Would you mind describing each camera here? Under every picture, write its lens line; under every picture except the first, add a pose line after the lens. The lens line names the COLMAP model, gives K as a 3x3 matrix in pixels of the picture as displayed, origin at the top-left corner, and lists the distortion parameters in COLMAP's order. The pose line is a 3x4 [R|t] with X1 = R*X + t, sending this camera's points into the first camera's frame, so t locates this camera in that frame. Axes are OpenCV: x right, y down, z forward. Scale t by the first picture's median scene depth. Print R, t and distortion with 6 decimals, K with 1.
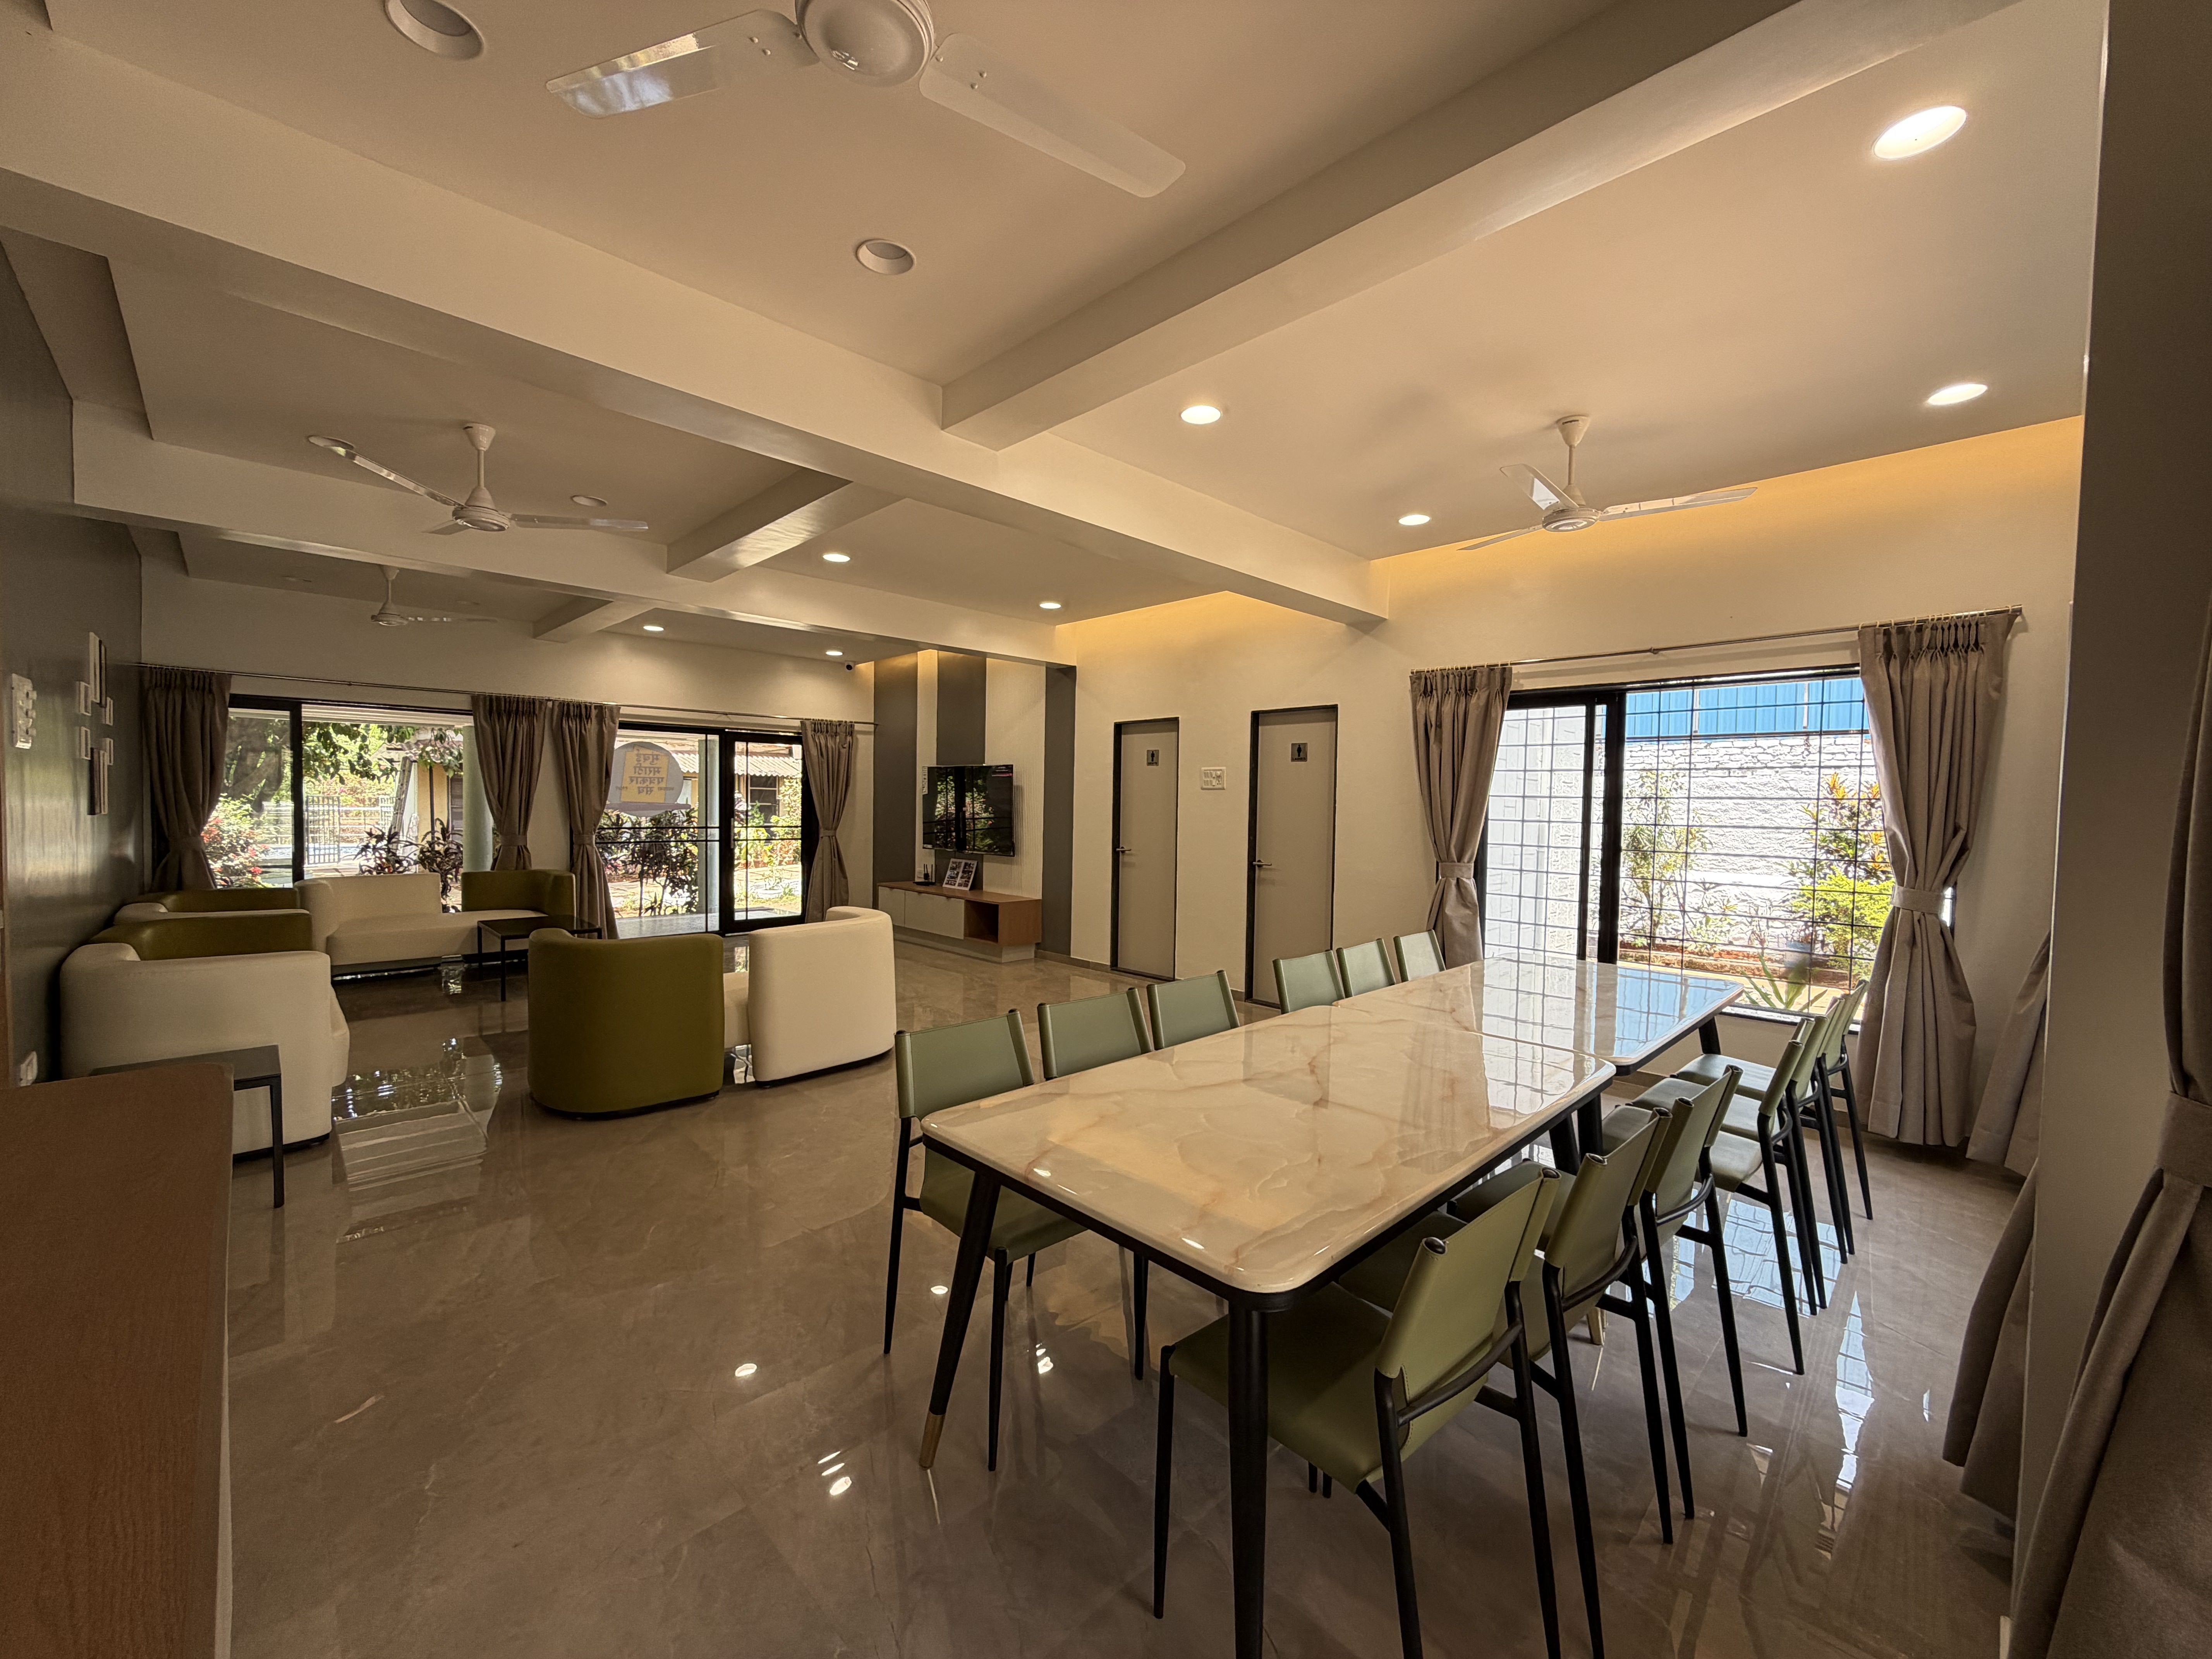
lens RADIAL K [[886.7, 0, 1112.6], [0, 886.7, 833.8], [0, 0, 1]] dist [0.000294, 0.000001]
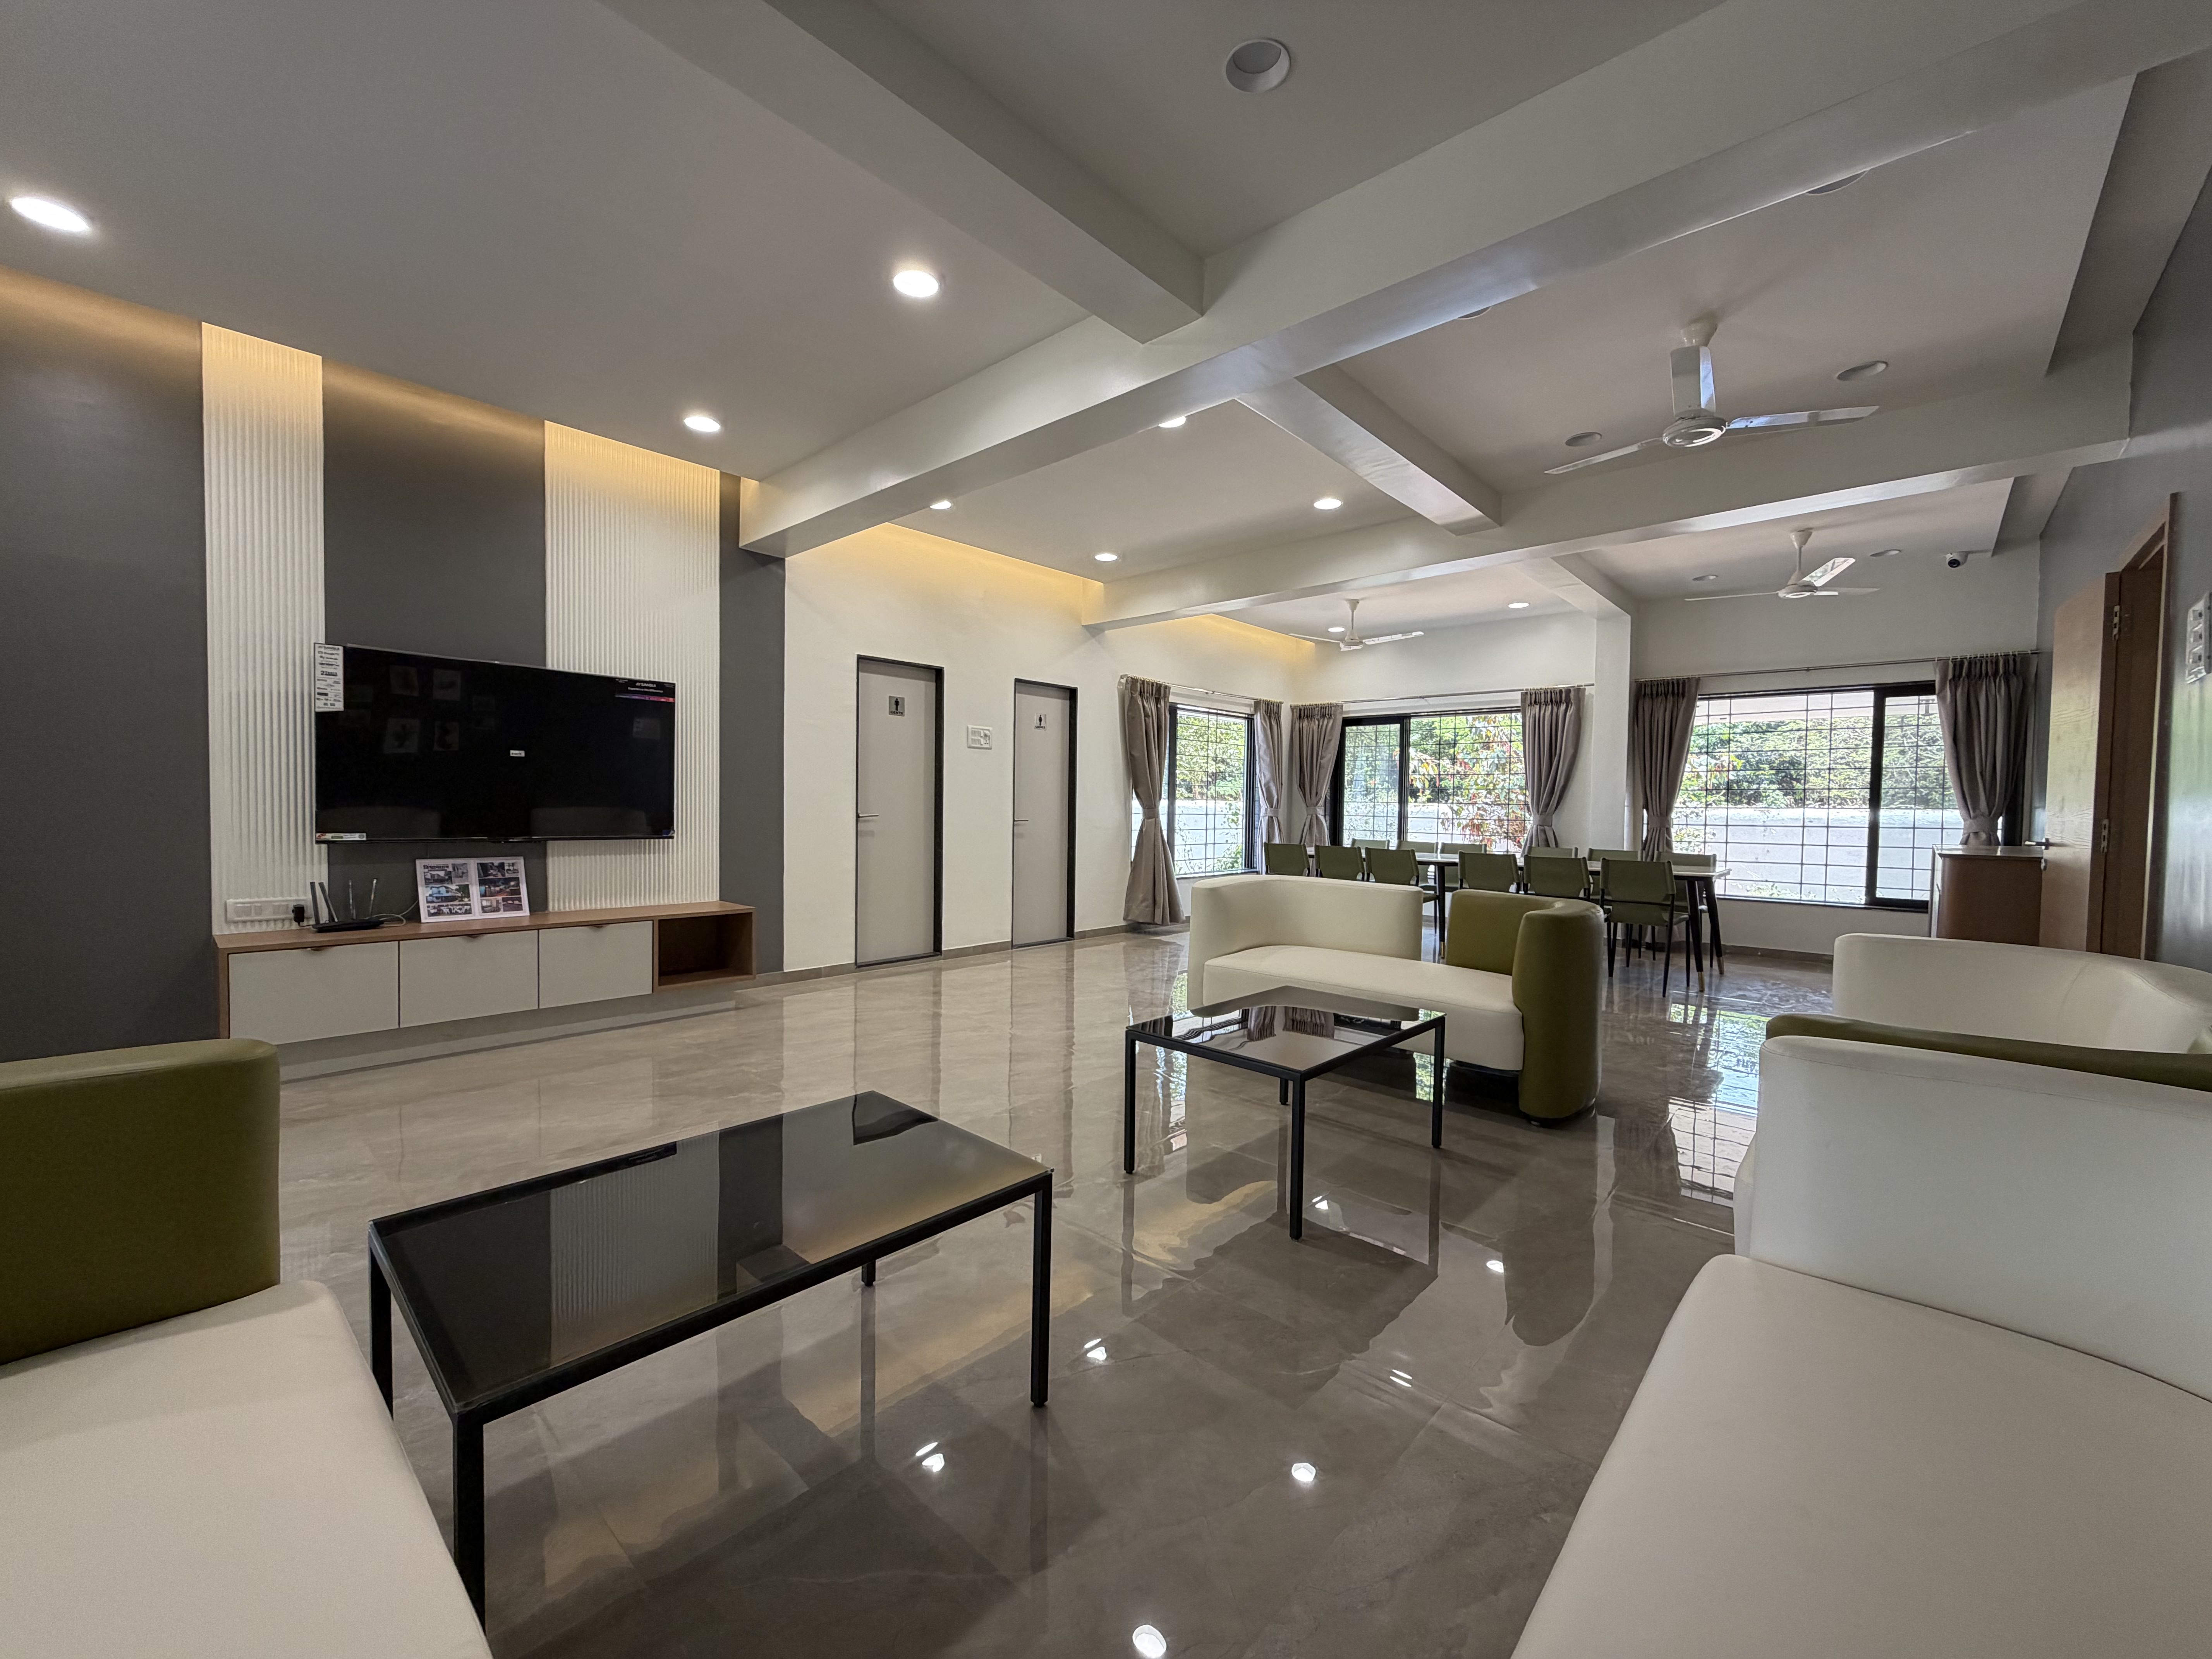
lens RADIAL K [[886.7, 0, 1112.6], [0, 886.7, 833.8], [0, 0, 1]] dist [0.000294, 0.000001]
pose [[-0.042775, -0.076297, 0.996167, -0.718352], [-0.016243, 0.997001, 0.075663, -0.026713], [-0.998953, -0.012944, -0.043886, 0.734333]]
